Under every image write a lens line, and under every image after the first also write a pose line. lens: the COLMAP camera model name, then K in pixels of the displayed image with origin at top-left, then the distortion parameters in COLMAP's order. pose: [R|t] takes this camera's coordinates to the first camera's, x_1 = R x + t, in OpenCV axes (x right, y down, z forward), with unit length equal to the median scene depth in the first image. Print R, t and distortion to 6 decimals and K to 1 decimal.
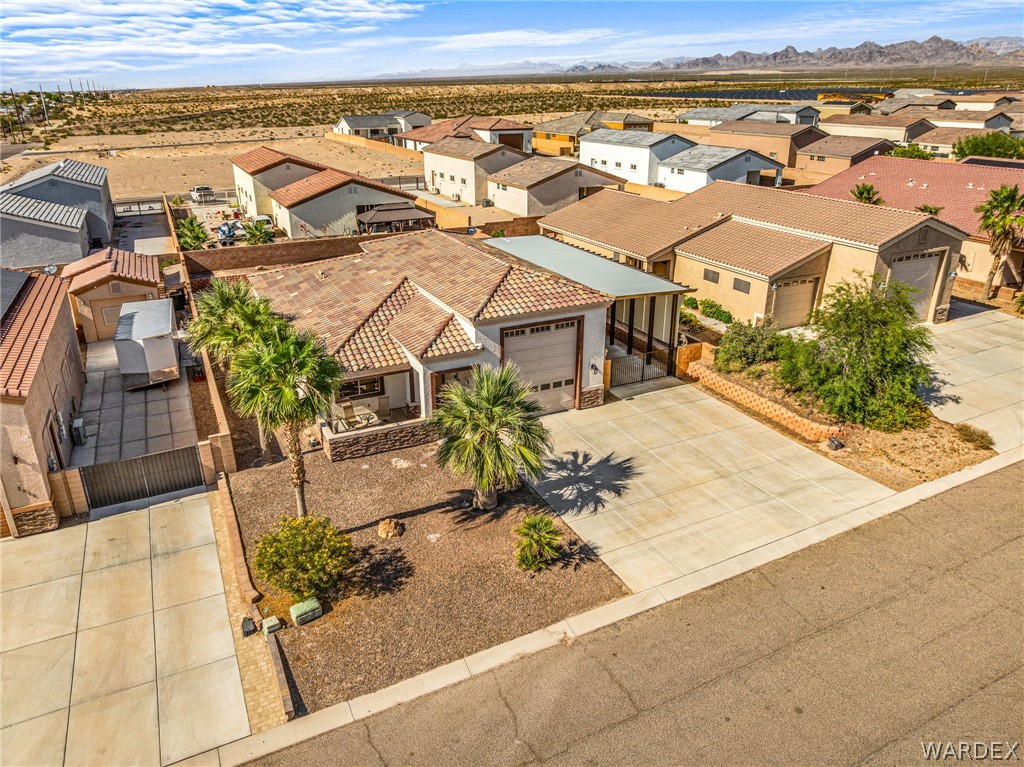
lens RADIAL K [[733.3, 0, 509.8], [0, 733.3, 377.3], [0, 0, 1]] dist [-0.052067, -0.001210]
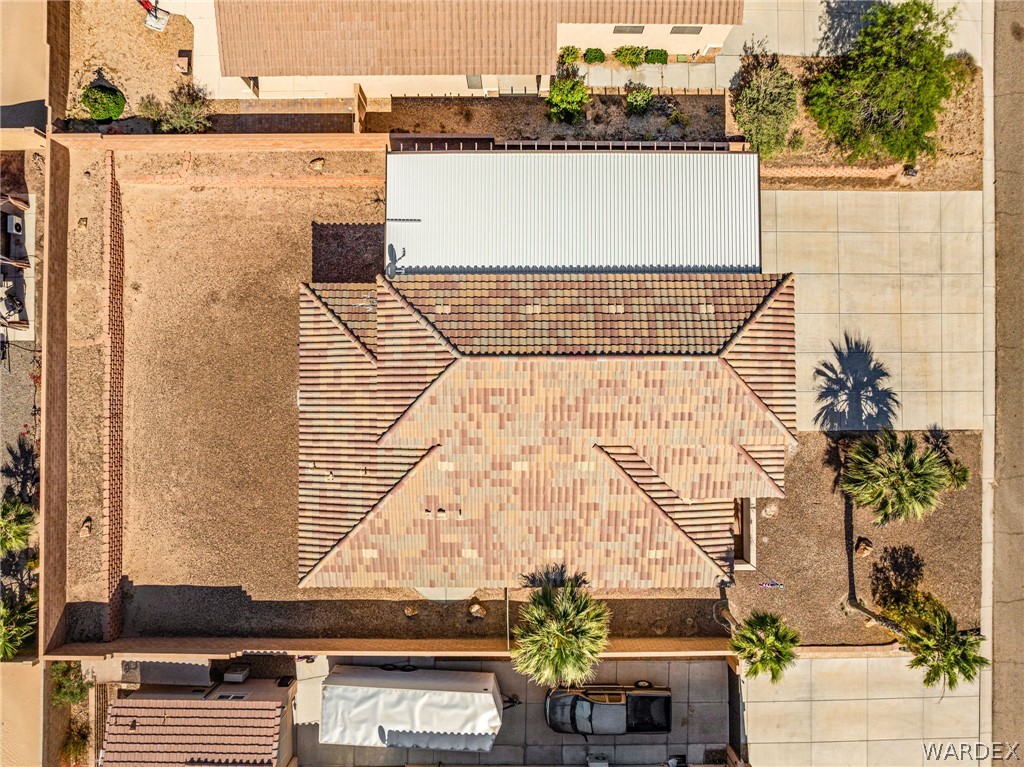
lens RADIAL K [[733.3, 0, 509.8], [0, 733.3, 377.3], [0, 0, 1]] dist [-0.052067, -0.001210]
pose [[0.434757, -0.900087, 0.028788, -0.186848], [0.321485, 0.184984, 0.928670, -1.264406], [-0.841210, -0.394491, 0.369788, 1.090244]]
